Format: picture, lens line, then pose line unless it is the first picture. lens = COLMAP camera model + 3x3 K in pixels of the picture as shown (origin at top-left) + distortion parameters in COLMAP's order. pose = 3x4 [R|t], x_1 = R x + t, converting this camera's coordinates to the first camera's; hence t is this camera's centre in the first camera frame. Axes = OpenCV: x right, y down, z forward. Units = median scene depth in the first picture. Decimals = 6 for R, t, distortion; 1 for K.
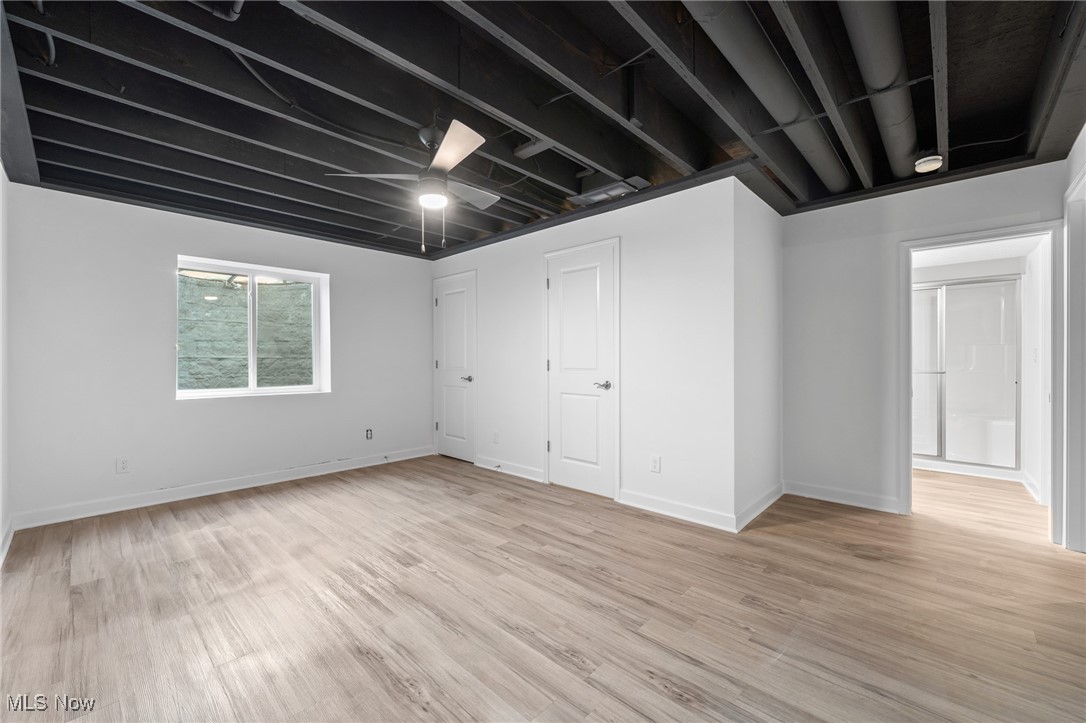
lens RADIAL K [[423.7, 0, 569.7], [0, 423.7, 358.2], [0, 0, 1]] dist [0.004195, 0.000182]
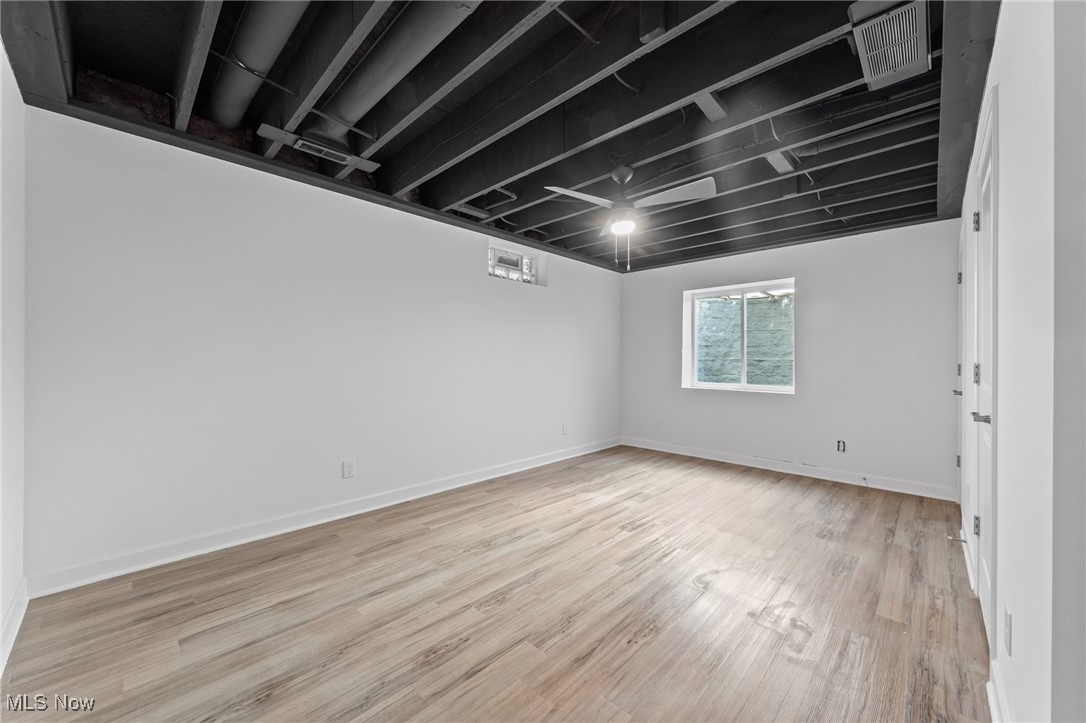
lens RADIAL K [[423.7, 0, 544.0], [0, 423.7, 363.7], [0, 0, 1]] dist [0.004195, 0.000182]
pose [[-0.041421, 0.006181, -0.999123, 0.830507], [-0.000232, 0.999981, 0.006196, 0.004926], [0.999142, 0.000489, -0.041419, 0.803110]]
